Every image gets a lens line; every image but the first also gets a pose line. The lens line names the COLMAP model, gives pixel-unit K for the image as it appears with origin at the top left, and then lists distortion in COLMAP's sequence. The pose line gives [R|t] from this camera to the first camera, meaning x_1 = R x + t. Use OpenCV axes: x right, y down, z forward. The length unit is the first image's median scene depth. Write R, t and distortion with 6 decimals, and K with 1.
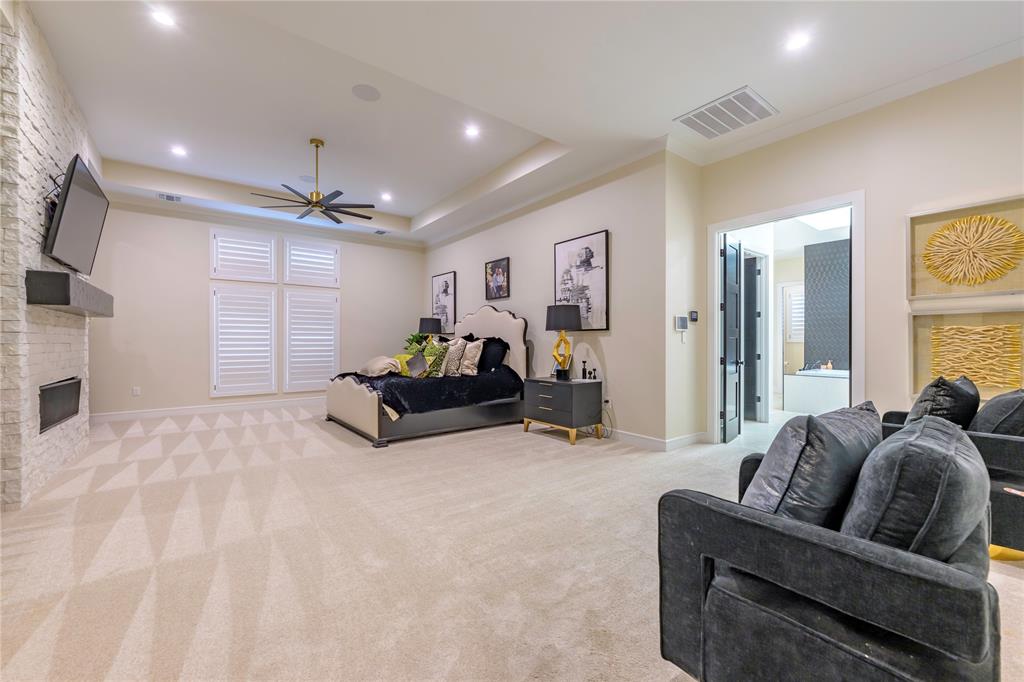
lens RADIAL K [[411.1, 0, 500.1], [0, 411.1, 346.5], [0, 0, 1]] dist [-0.002289, -0.000631]
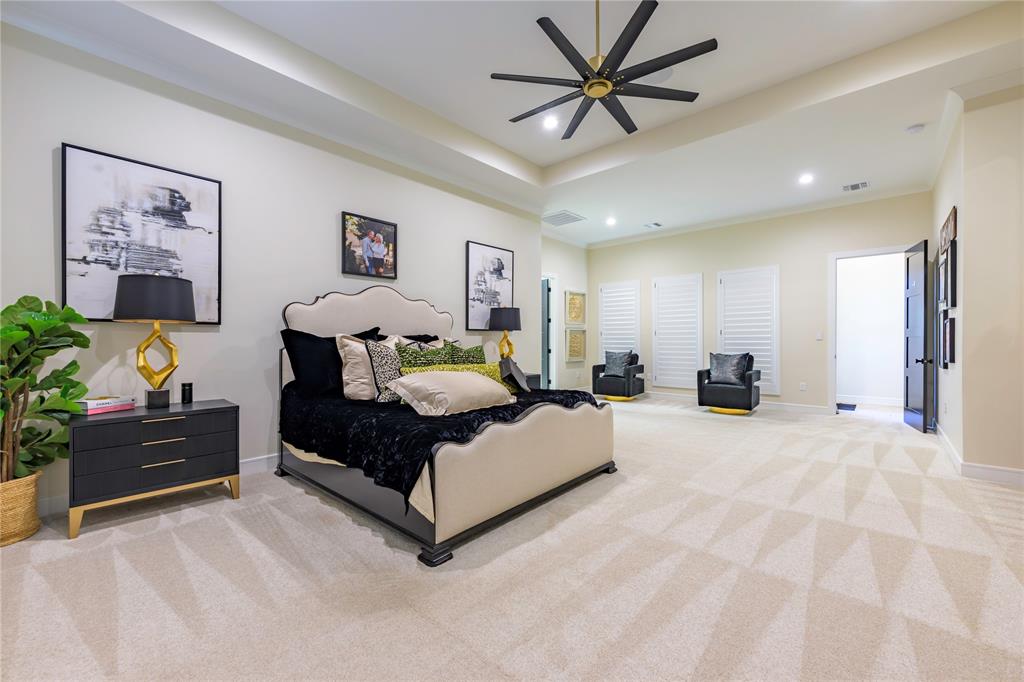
lens RADIAL K [[411.1, 0, 490.2], [0, 411.1, 334.6], [0, 0, 1]] dist [-0.002289, -0.000631]
pose [[-0.172392, 0.011042, 0.984967, -0.708381], [0.013872, 0.999865, -0.008781, -0.014824], [-0.984931, 0.012149, -0.172522, 0.950092]]
